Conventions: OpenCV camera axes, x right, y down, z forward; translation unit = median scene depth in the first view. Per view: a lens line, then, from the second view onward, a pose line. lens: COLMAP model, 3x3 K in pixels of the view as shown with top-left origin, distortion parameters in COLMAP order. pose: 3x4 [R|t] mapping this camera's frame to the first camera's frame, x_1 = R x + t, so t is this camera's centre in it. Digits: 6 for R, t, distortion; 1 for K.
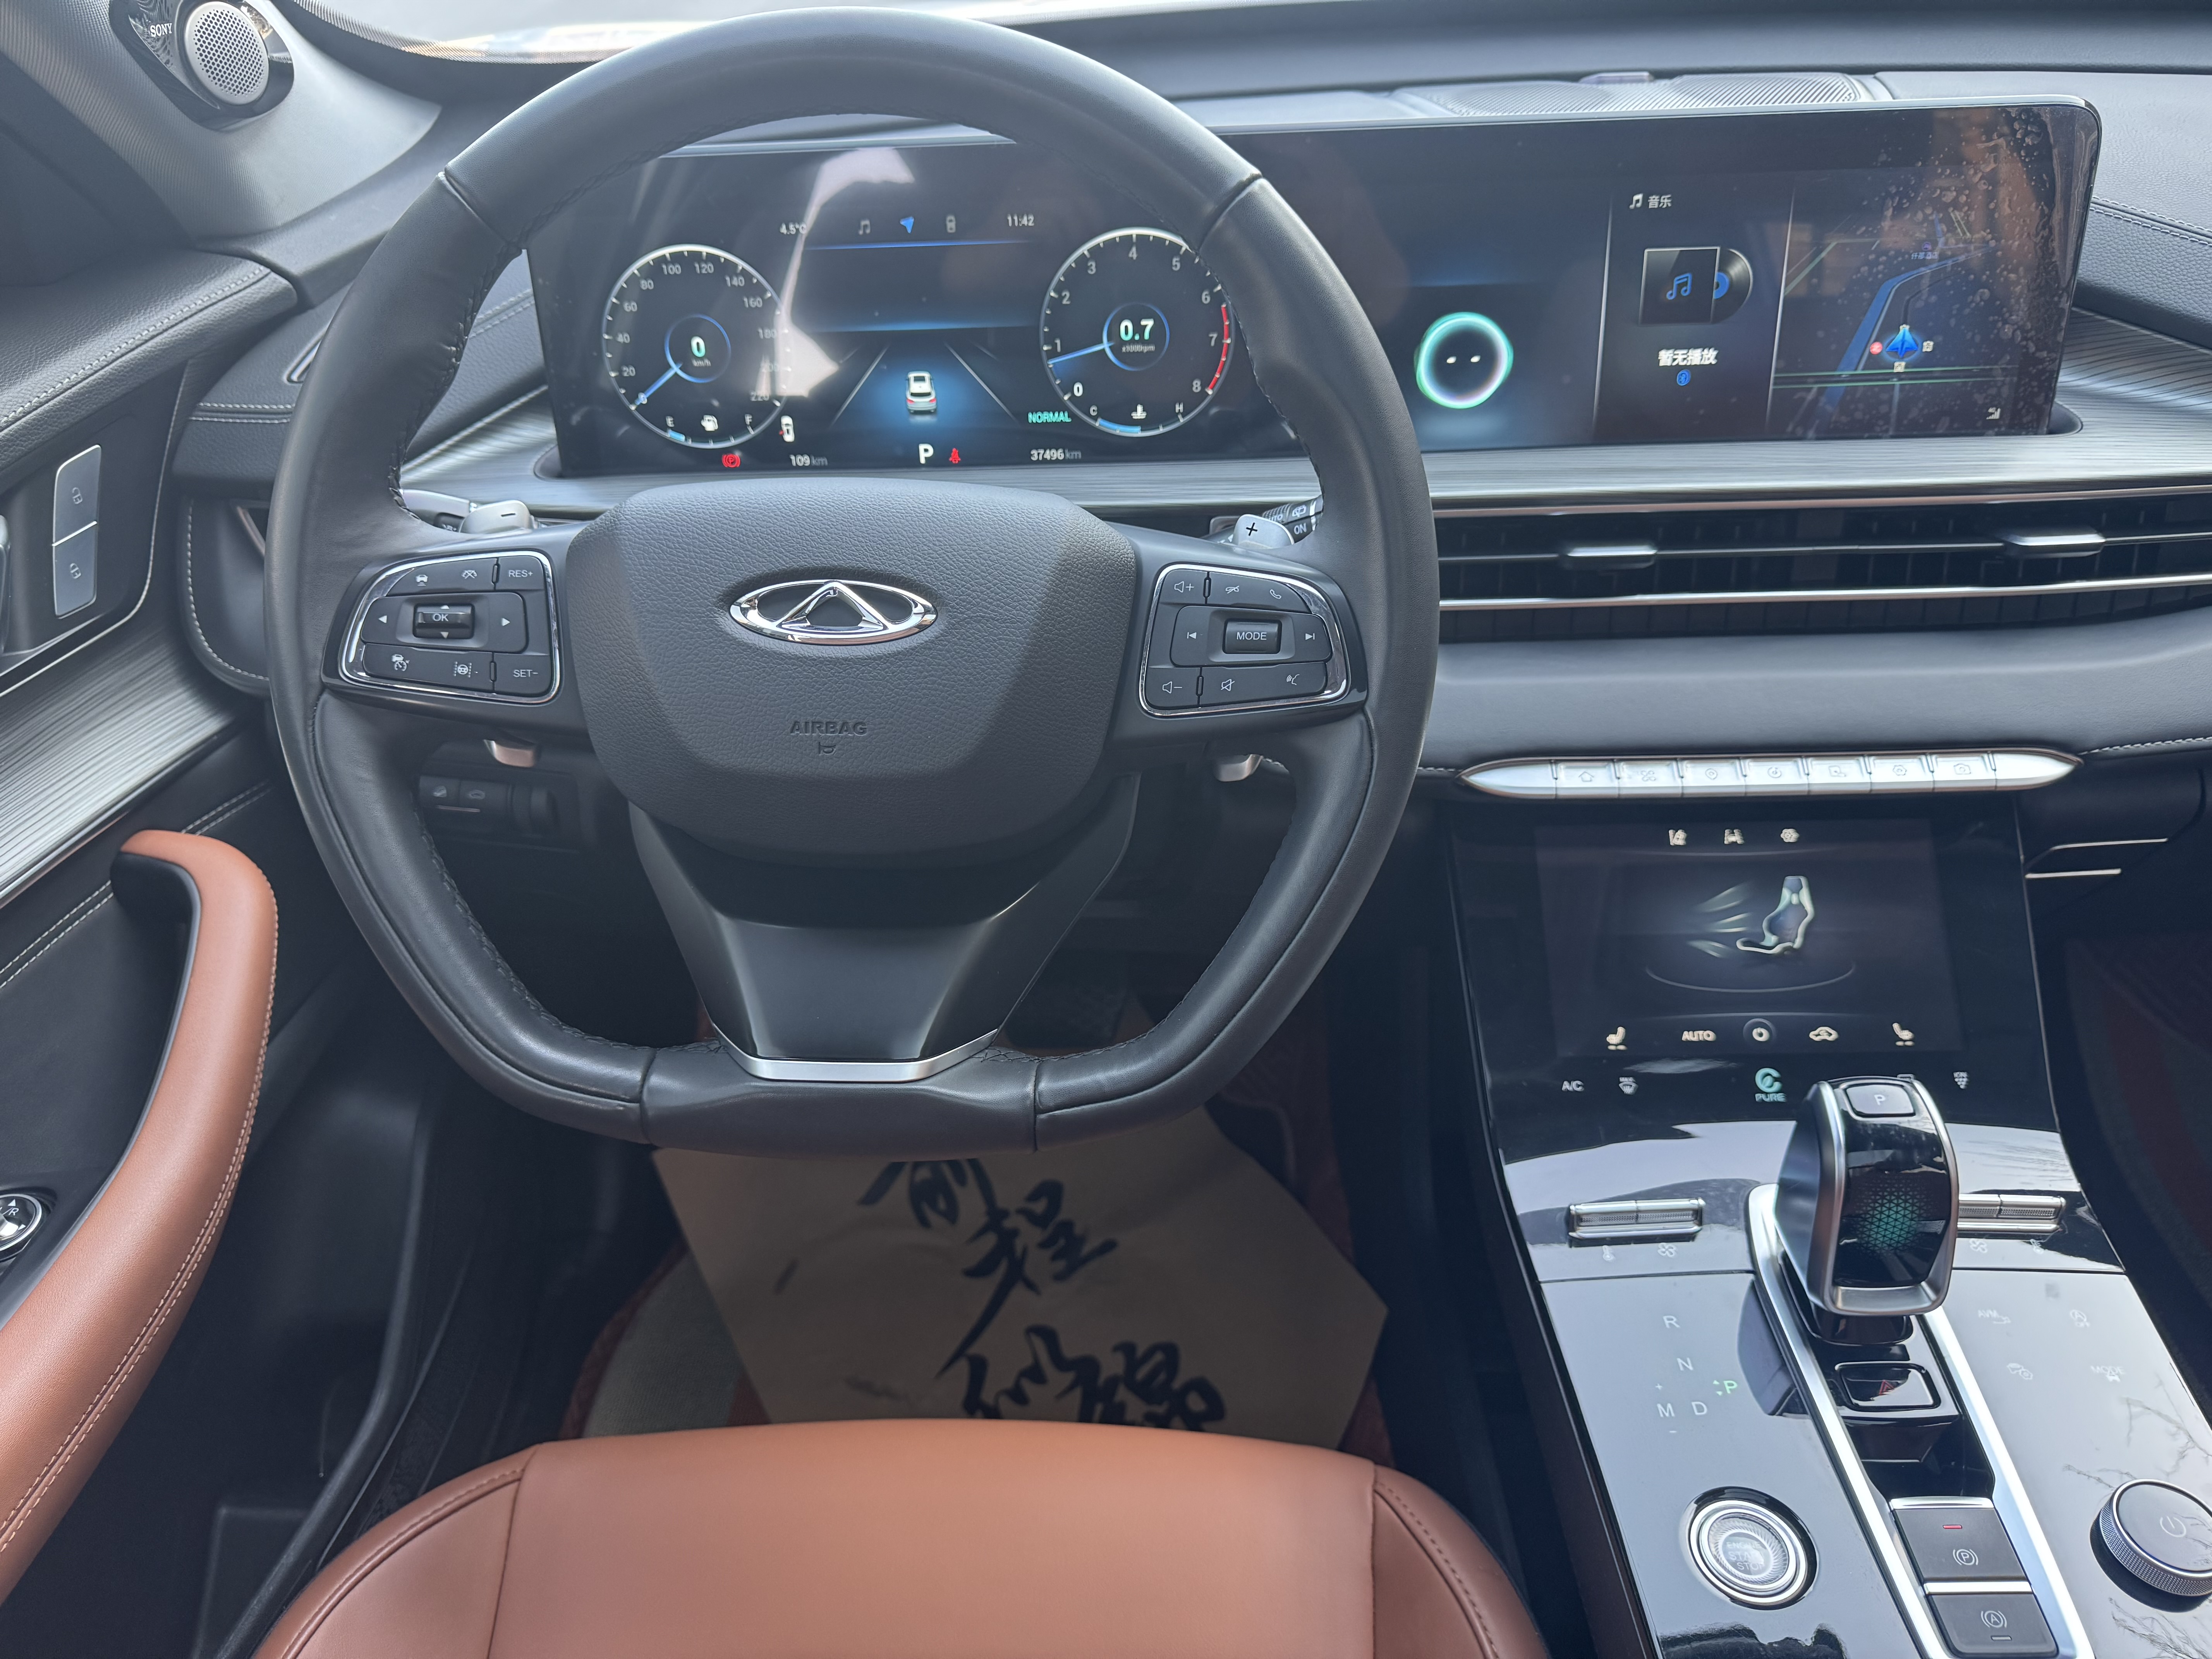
lens RADIAL K [[1472.3, 0, 1106.0], [0, 1472.3, 829.5], [0, 0, 1]] dist [0.001215, -0.023690]
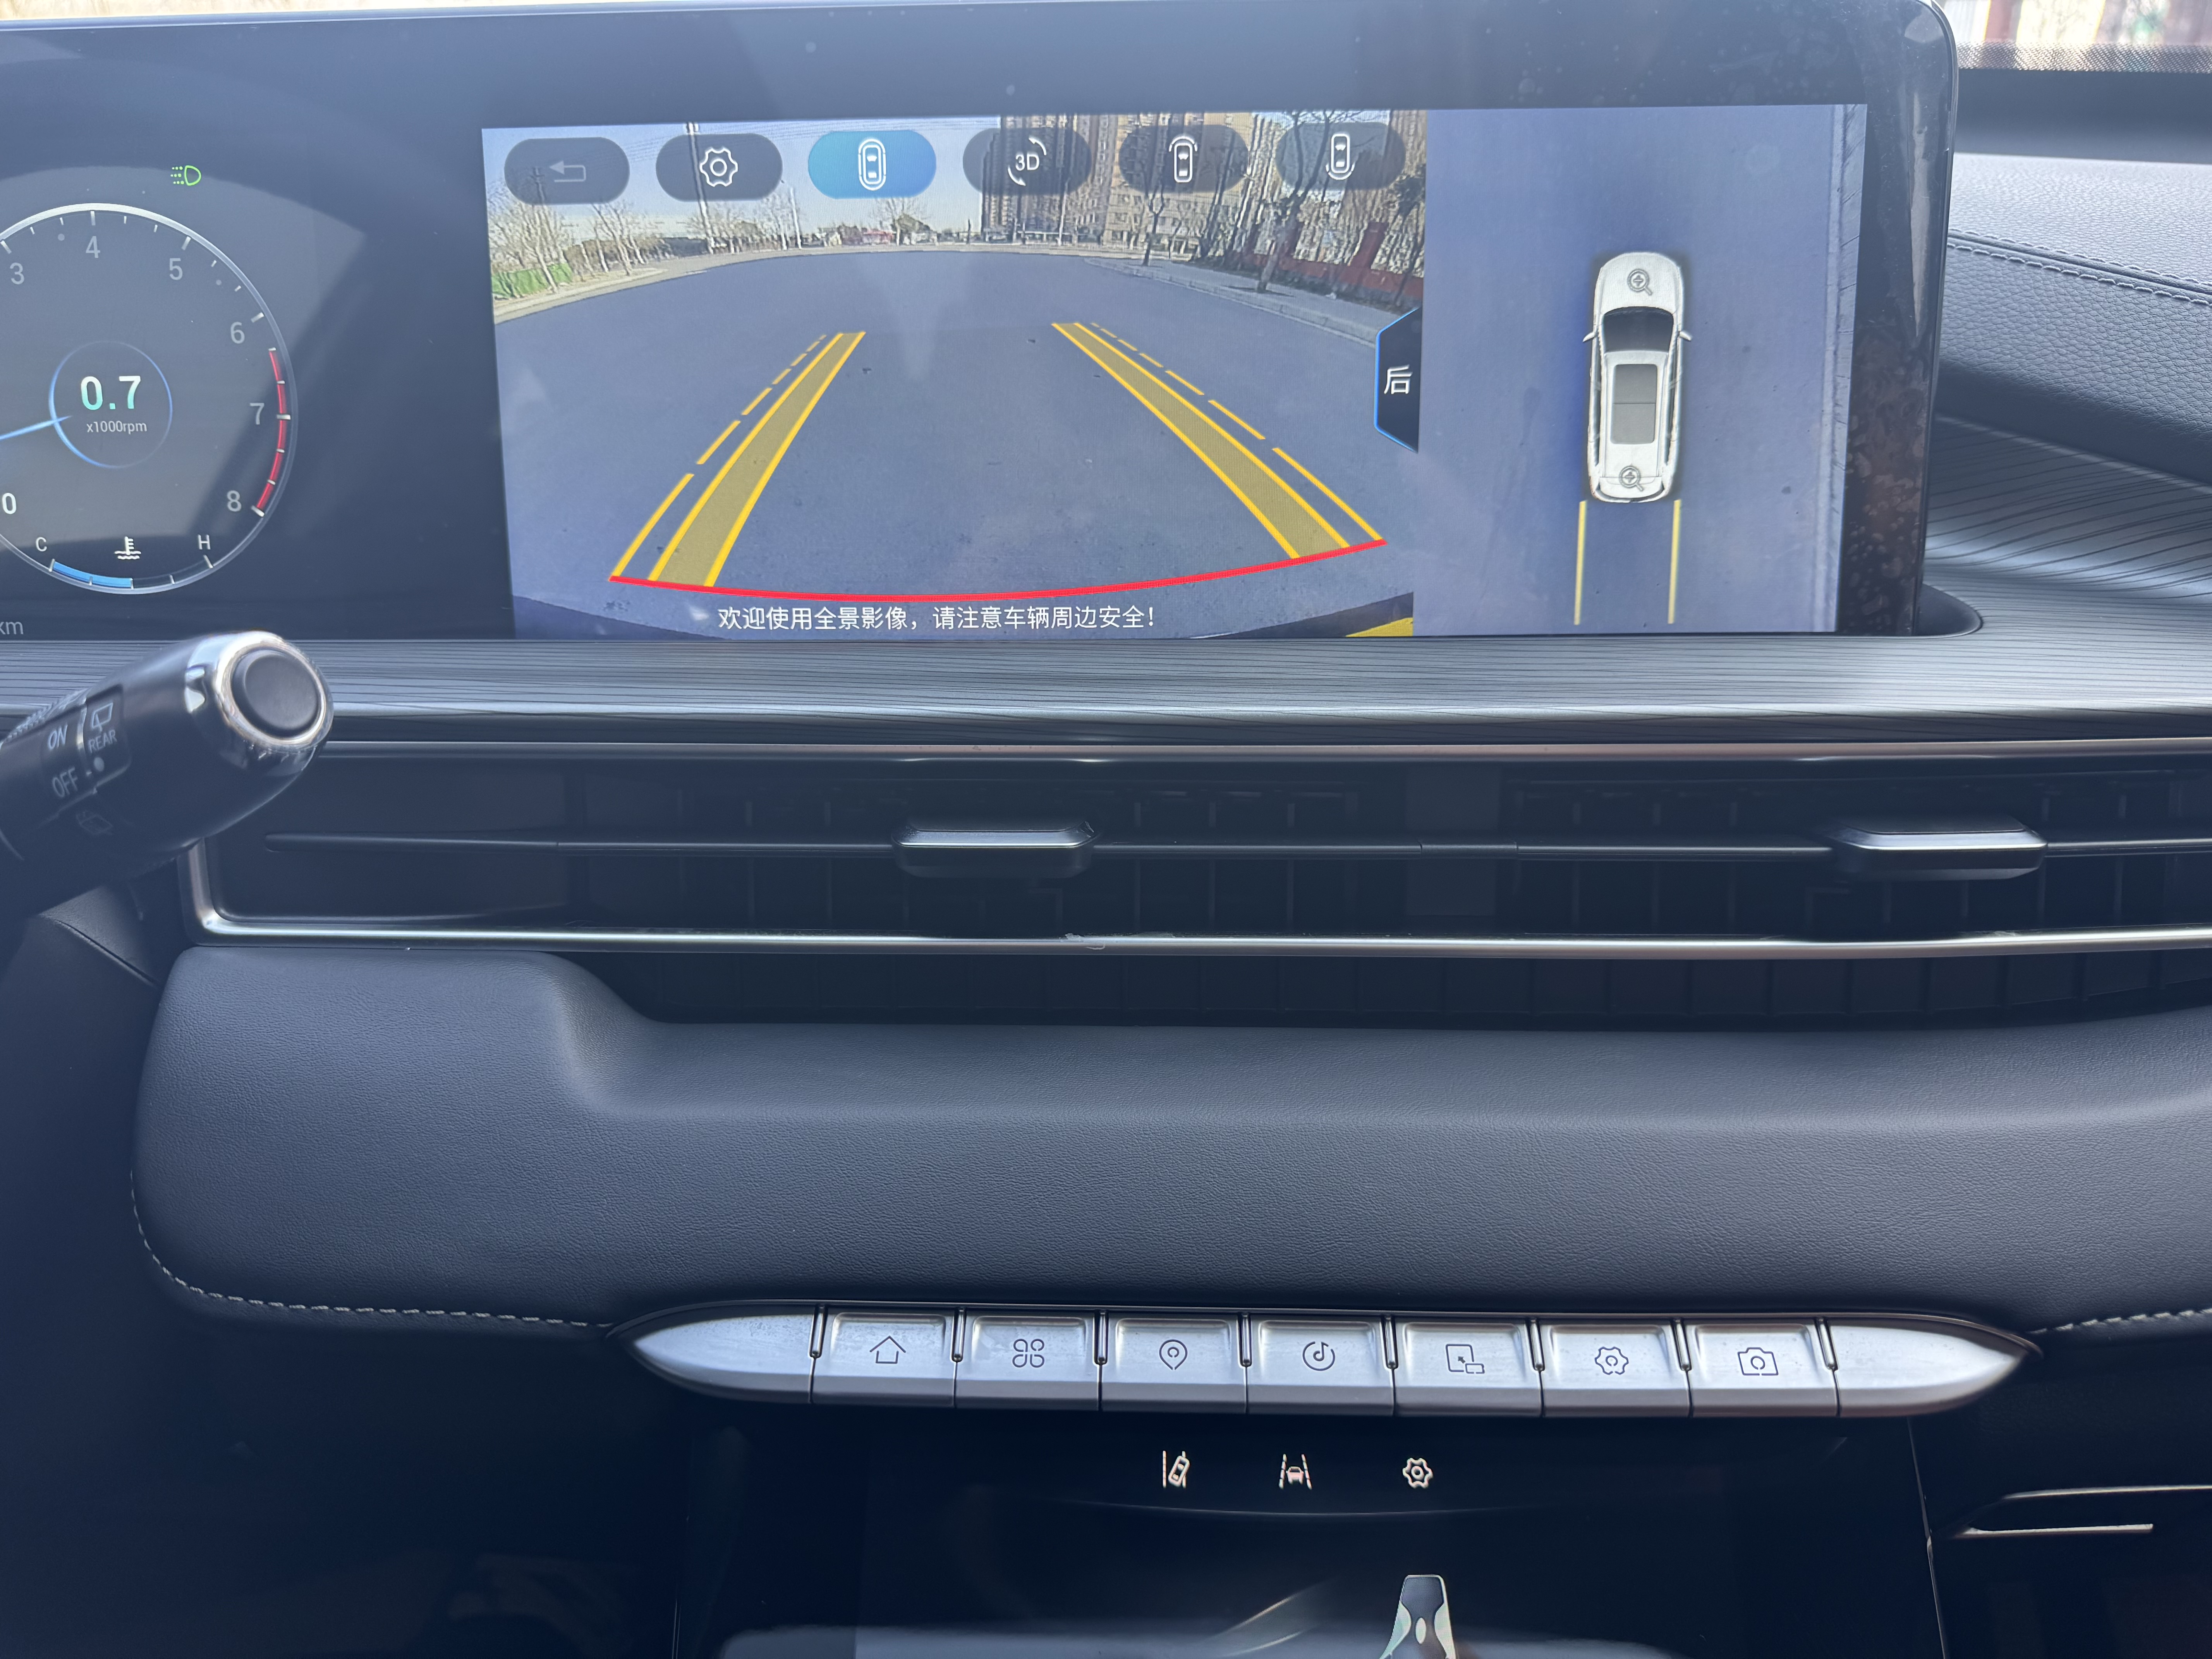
lens RADIAL K [[1532.1, 0, 1106.0], [0, 1532.1, 829.5], [0, 0, 1]] dist [-0.039437, 0.005191]
pose [[0.999474, 0.032113, -0.004467, 0.375022], [-0.032303, 0.974522, -0.221955, -0.083968], [-0.002775, 0.221983, 0.975047, 0.517268]]
